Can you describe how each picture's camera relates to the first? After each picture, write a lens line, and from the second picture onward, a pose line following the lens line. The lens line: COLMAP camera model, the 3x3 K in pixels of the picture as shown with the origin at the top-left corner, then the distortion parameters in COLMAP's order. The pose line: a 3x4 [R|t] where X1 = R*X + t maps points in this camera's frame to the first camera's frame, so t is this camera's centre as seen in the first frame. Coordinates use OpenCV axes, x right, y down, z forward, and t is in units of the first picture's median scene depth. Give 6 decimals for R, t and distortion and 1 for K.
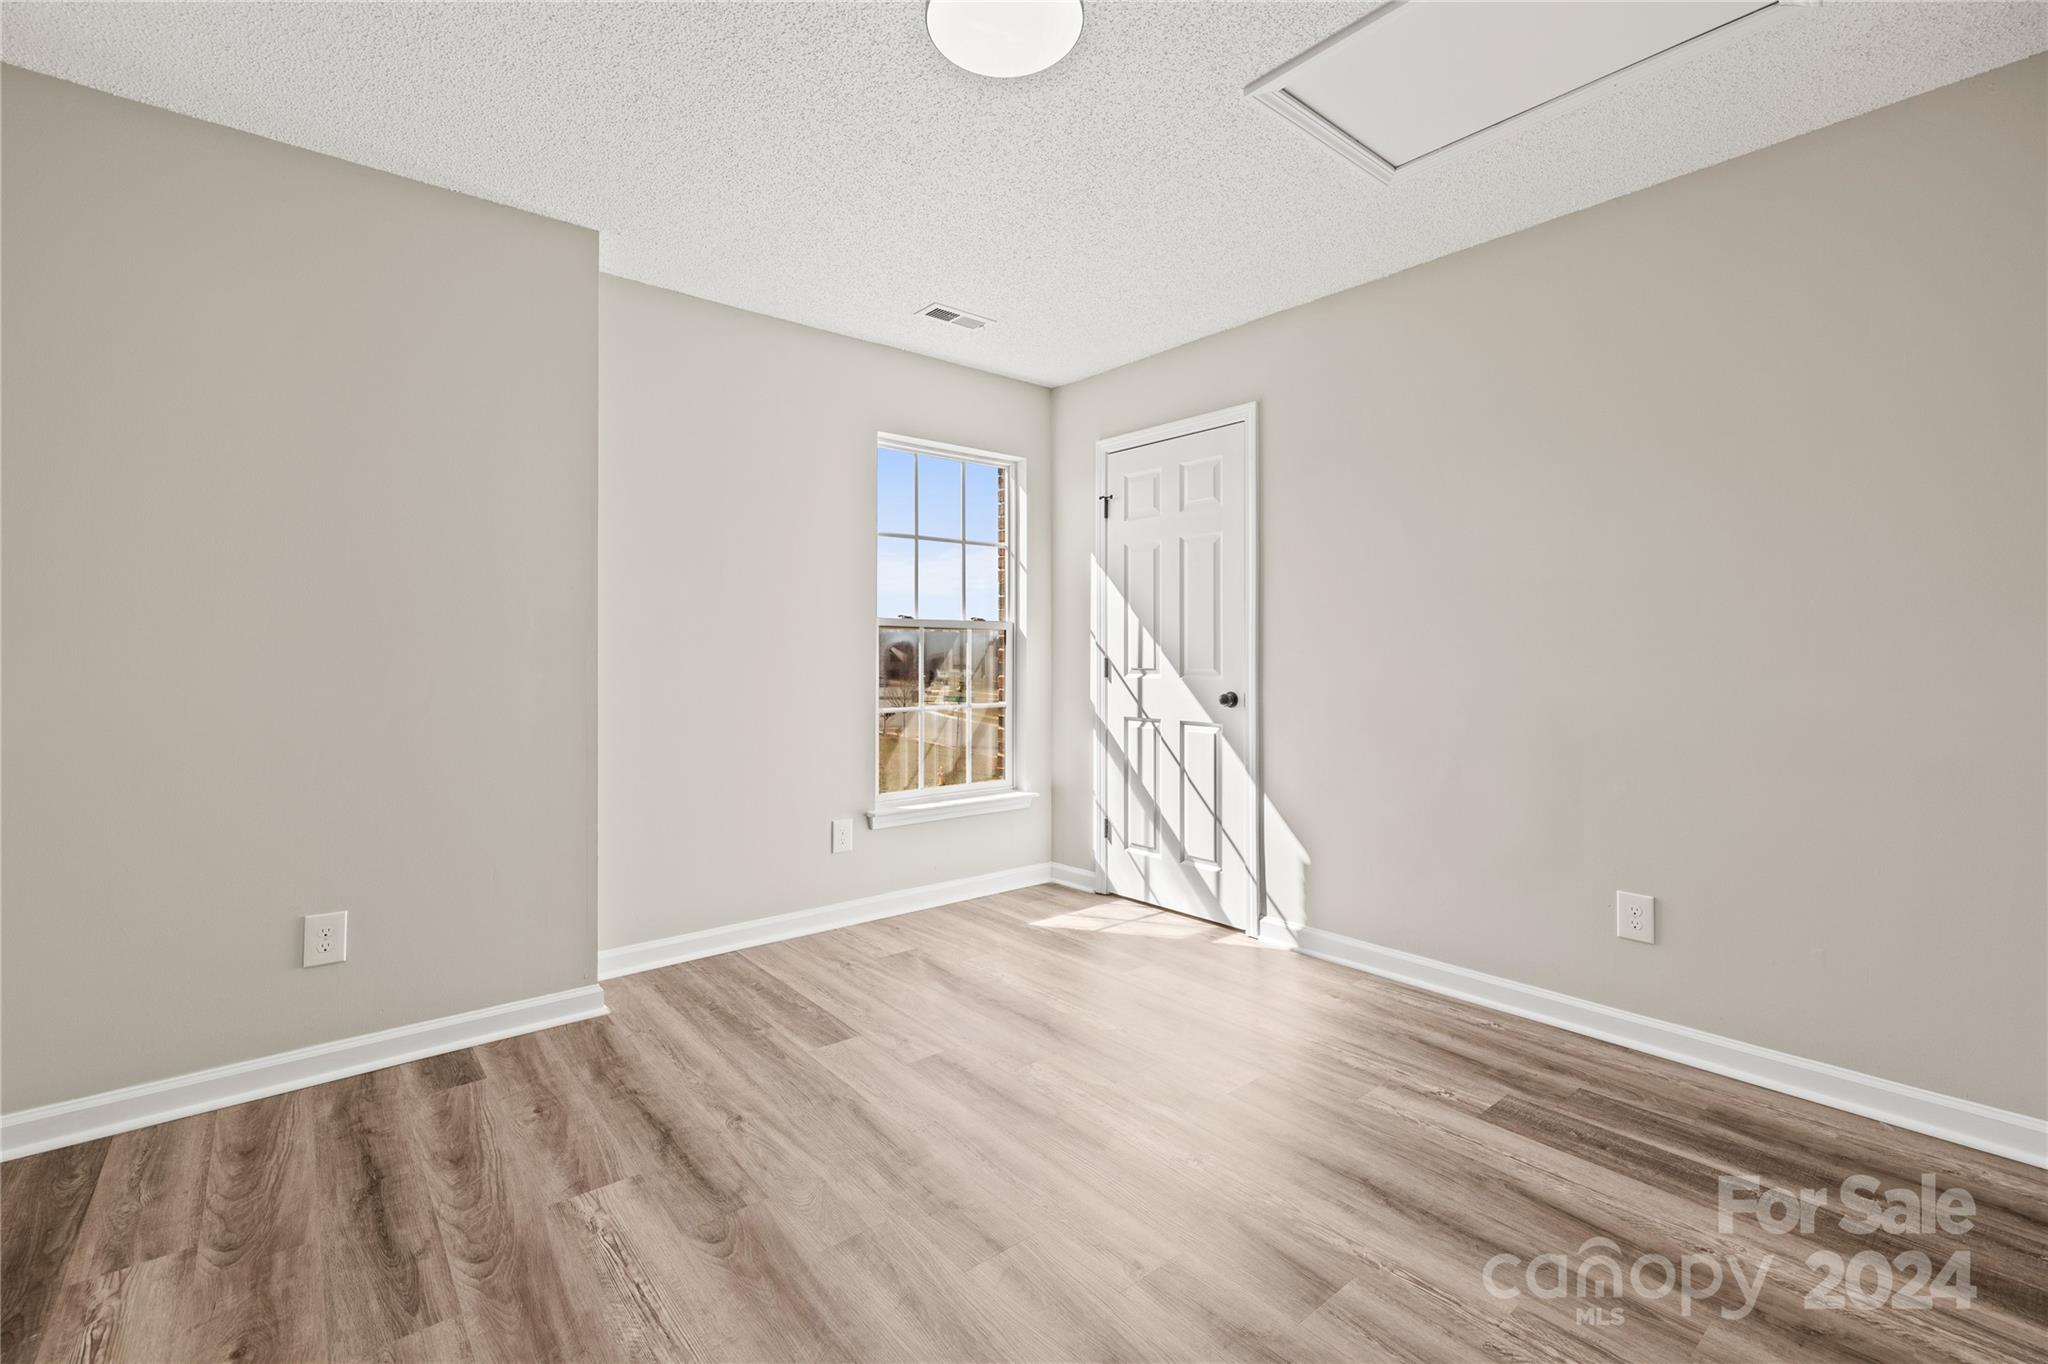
lens RADIAL K [[896.2, 0, 1020.2], [0, 896.2, 670.9], [0, 0, 1]] dist [0.014109, -0.000675]
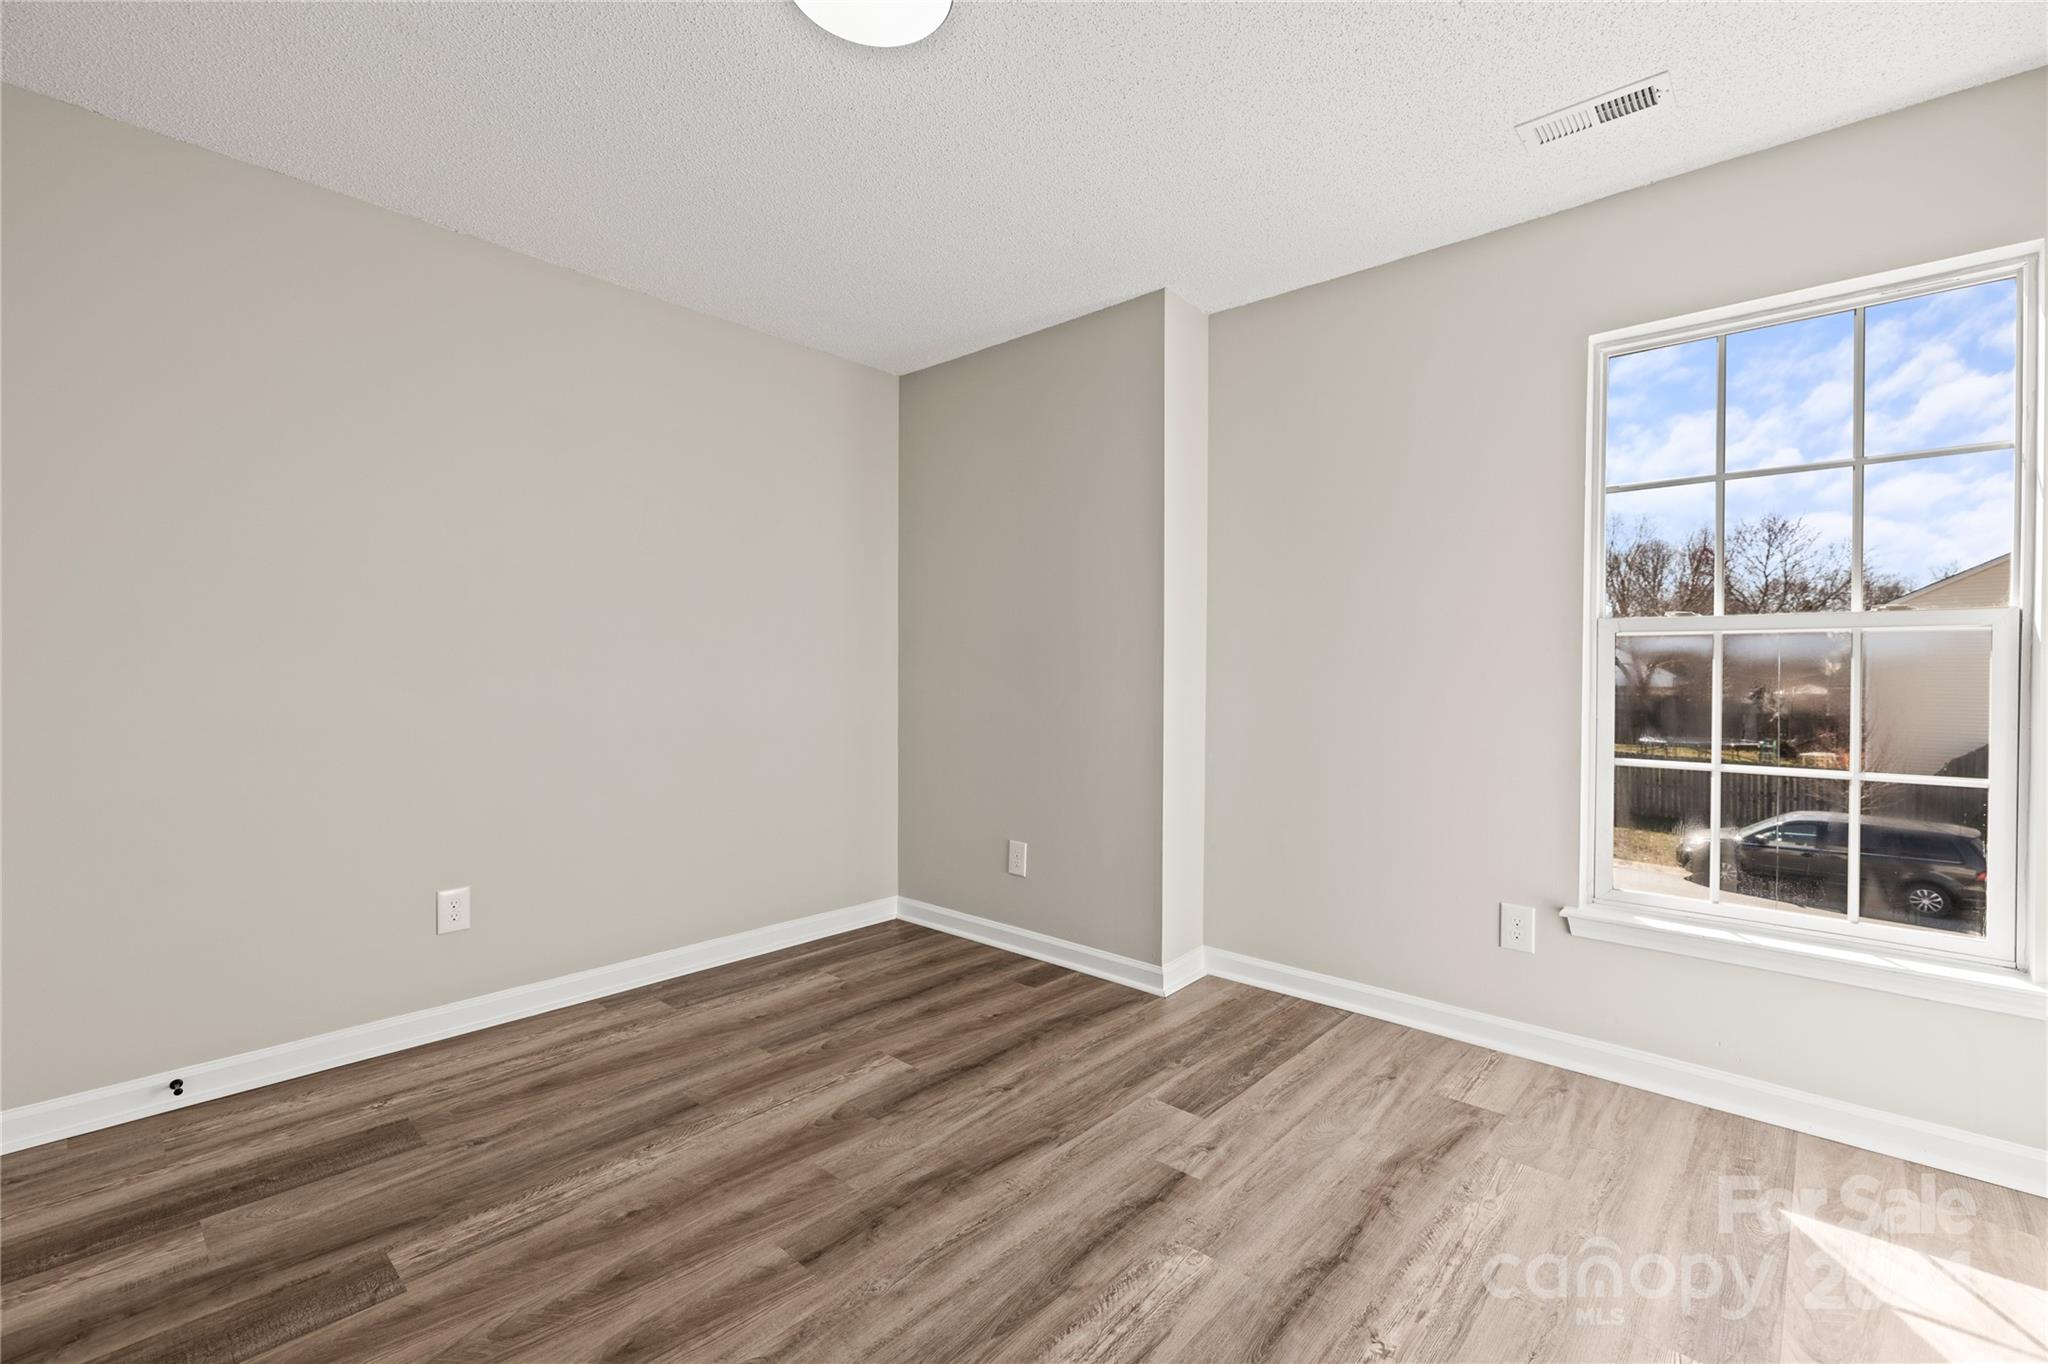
lens RADIAL K [[896.2, 0, 1017.8], [0, 896.2, 676.5], [0, 0, 1]] dist [0.014109, -0.000675]
pose [[0.126657, 0.005666, -0.991930, 0.695455], [-0.021856, 0.999757, 0.002920, -0.017073], [0.991706, 0.021309, 0.126750, 0.752139]]
